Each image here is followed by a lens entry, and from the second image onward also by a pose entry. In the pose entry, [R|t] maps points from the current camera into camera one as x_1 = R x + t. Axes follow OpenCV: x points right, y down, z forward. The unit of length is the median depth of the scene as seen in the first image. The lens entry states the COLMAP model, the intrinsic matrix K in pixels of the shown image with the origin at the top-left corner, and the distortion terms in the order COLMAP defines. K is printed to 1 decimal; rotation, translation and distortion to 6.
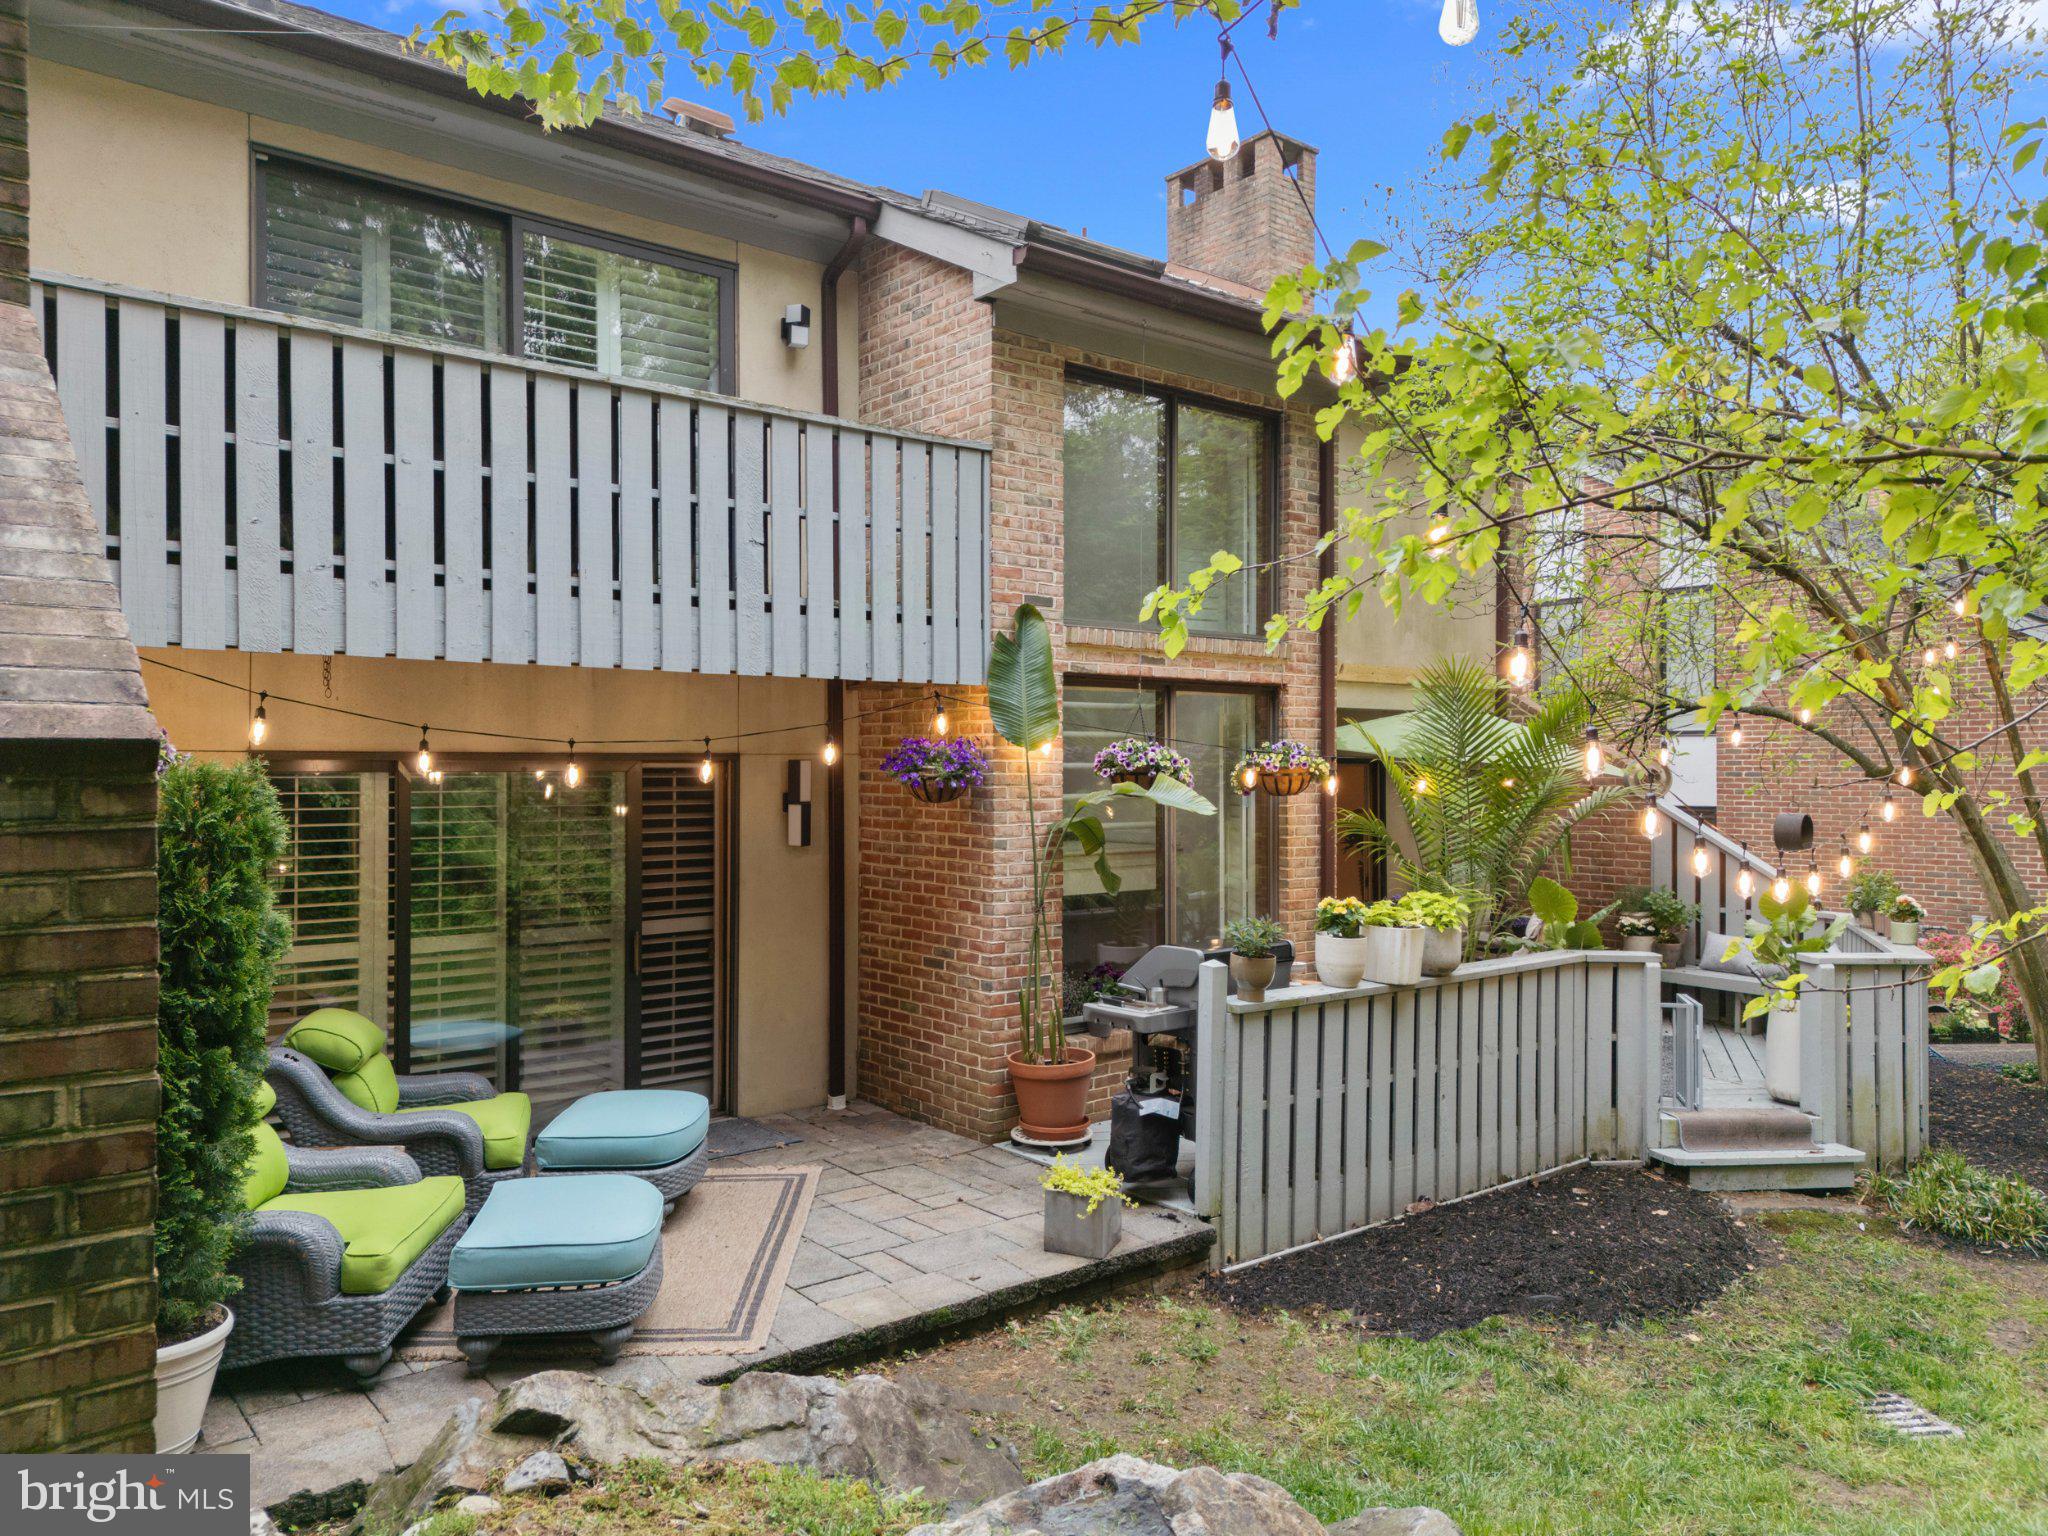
lens RADIAL K [[1421.0, 0, 1033.8], [0, 1421.0, 765.0], [0, 0, 1]] dist [0.151191, -0.282214]
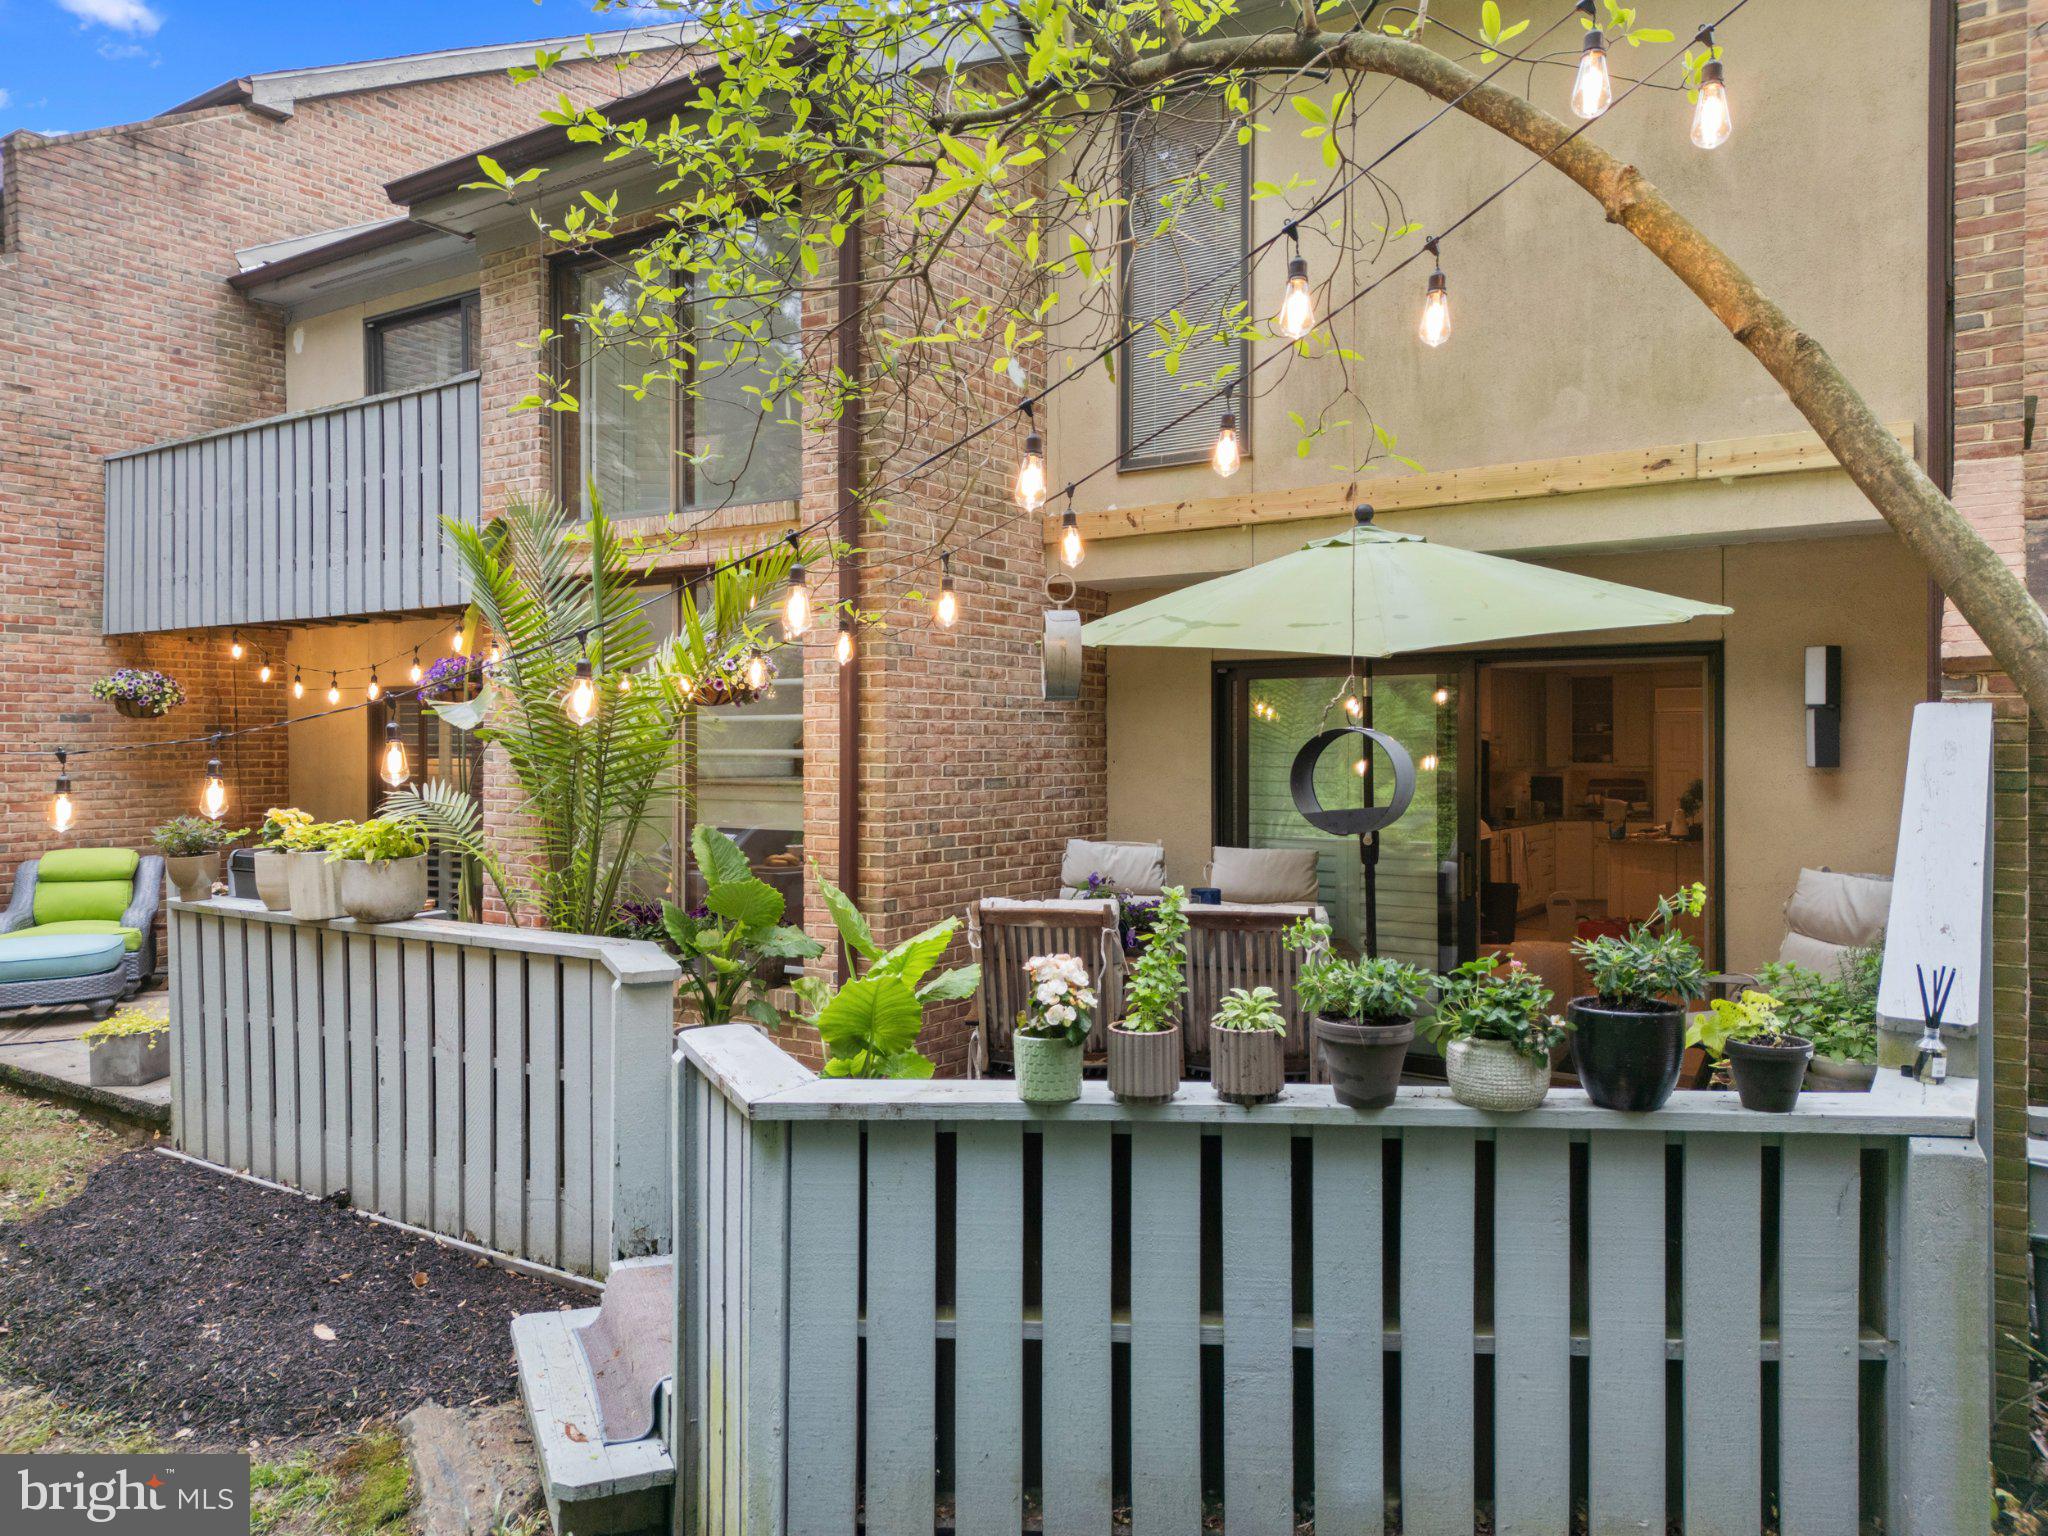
lens RADIAL K [[1431.3, 0, 1028.3], [0, 1431.3, 766.5], [0, 0, 1]] dist [0.066353, -0.055183]
pose [[0.286186, 0.011924, -0.958100, 1.089030], [0.000227, 0.999922, 0.012513, 0.050252], [0.958174, -0.003799, 0.286161, 1.073690]]
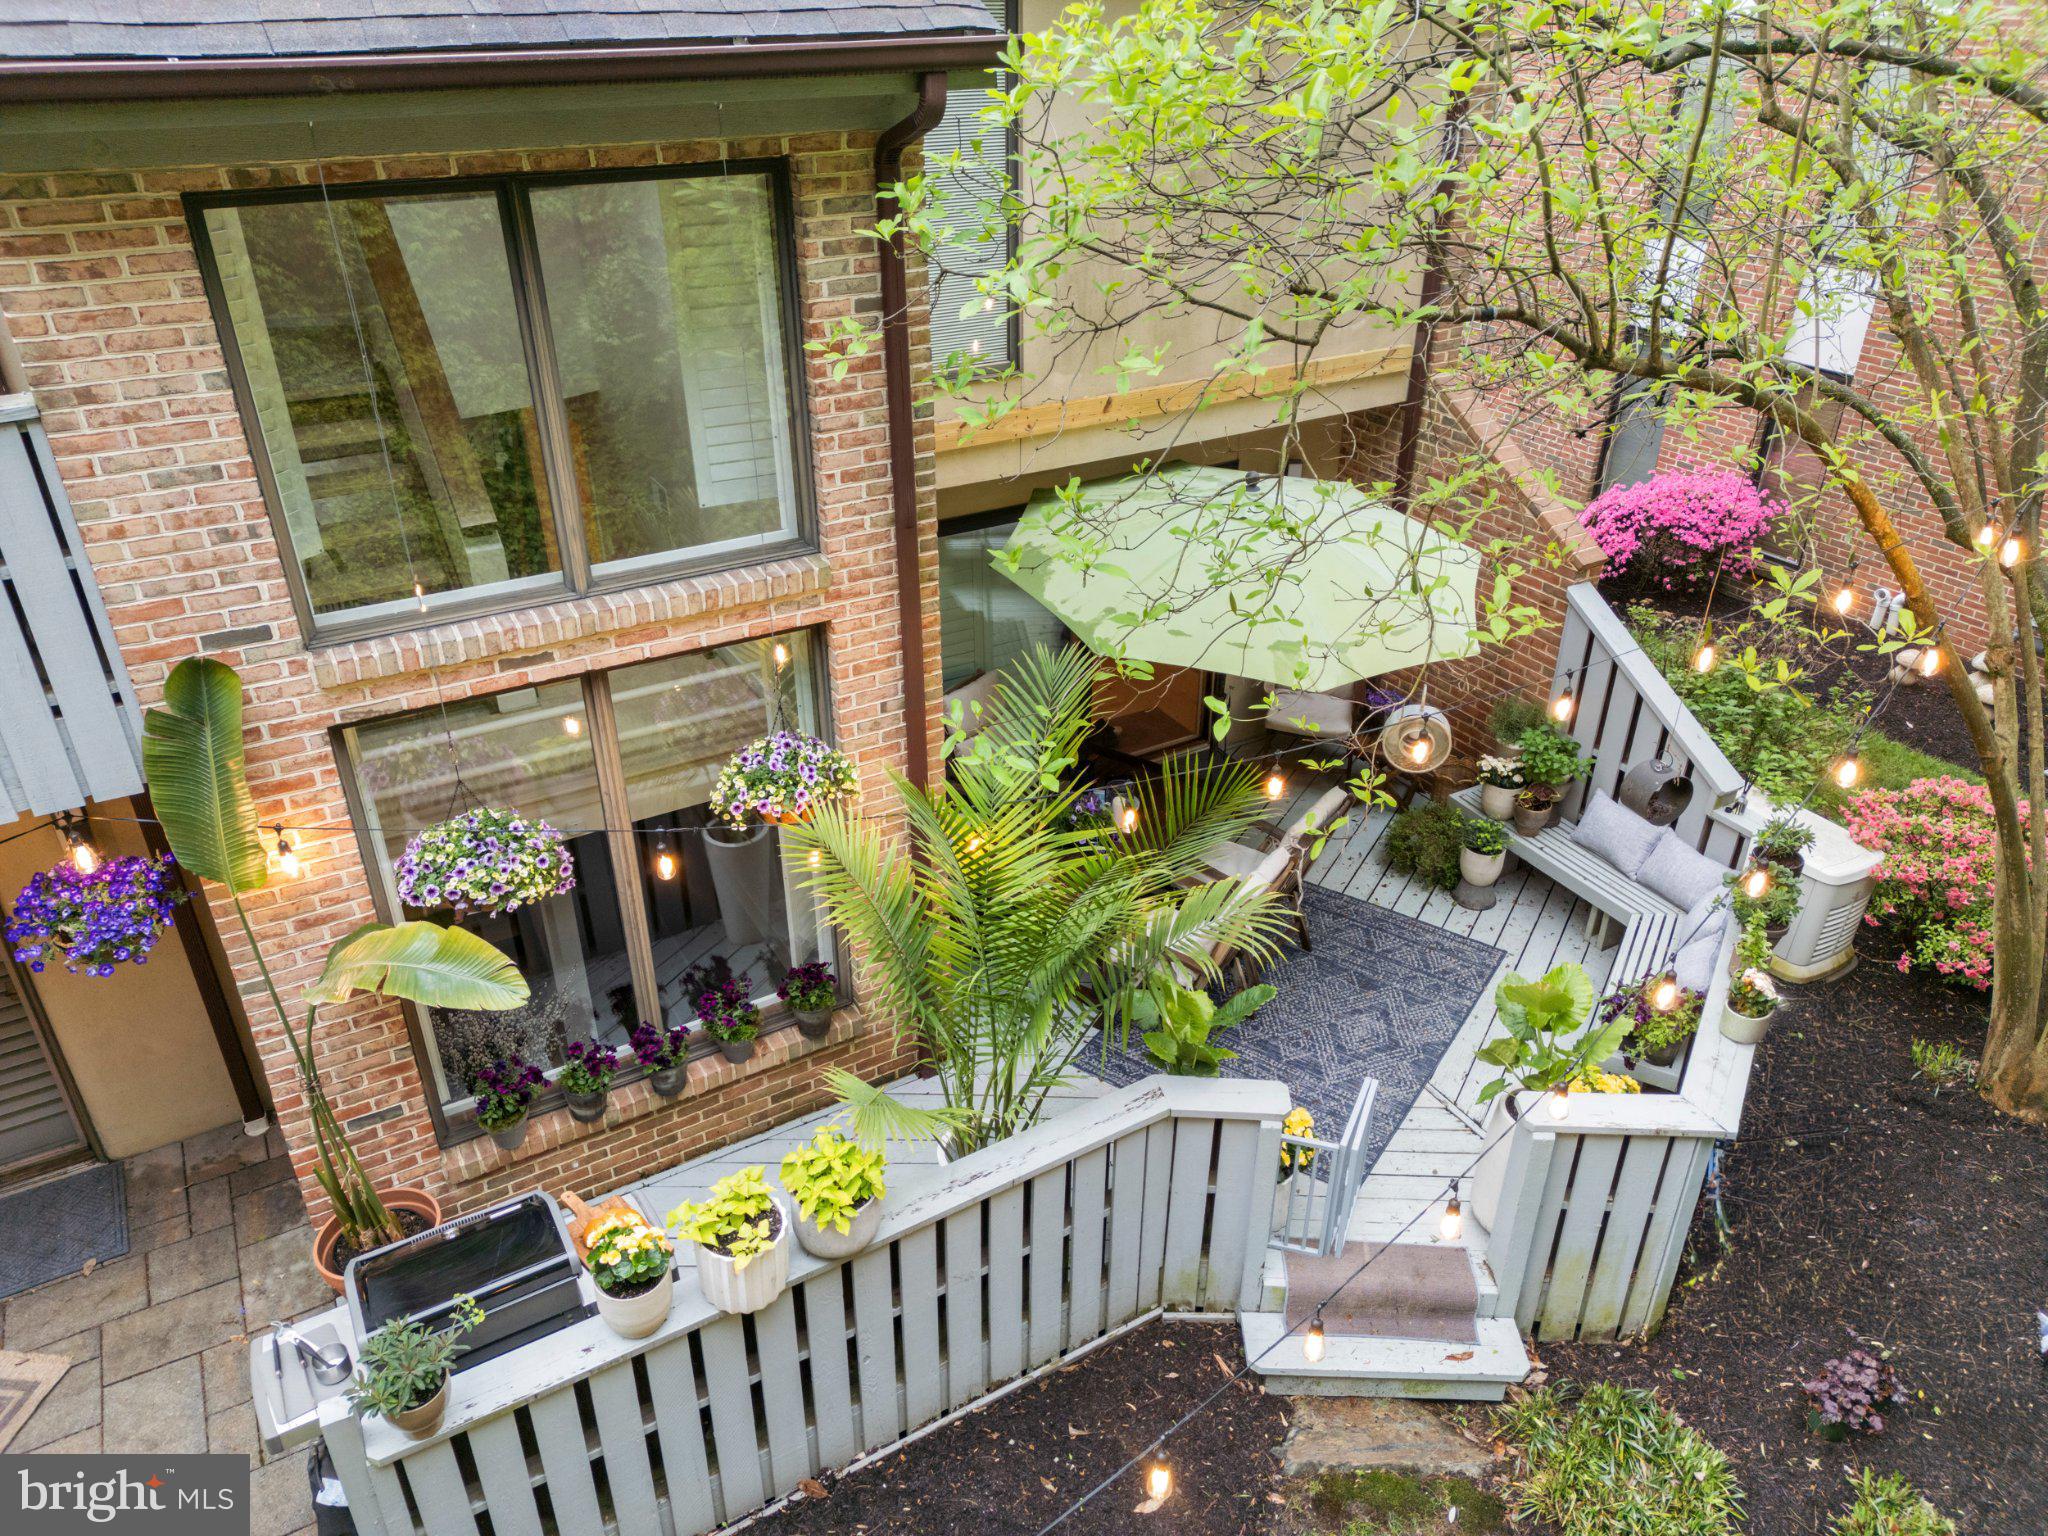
lens RADIAL K [[1431.3, 0, 1028.3], [0, 1431.3, 766.5], [0, 0, 1]] dist [0.066353, -0.055183]
pose [[0.987195, 0.079056, -0.138551, 0.426942], [-0.000287, 0.869434, 0.494049, -0.375990], [0.159518, -0.487683, 0.858324, 0.516479]]
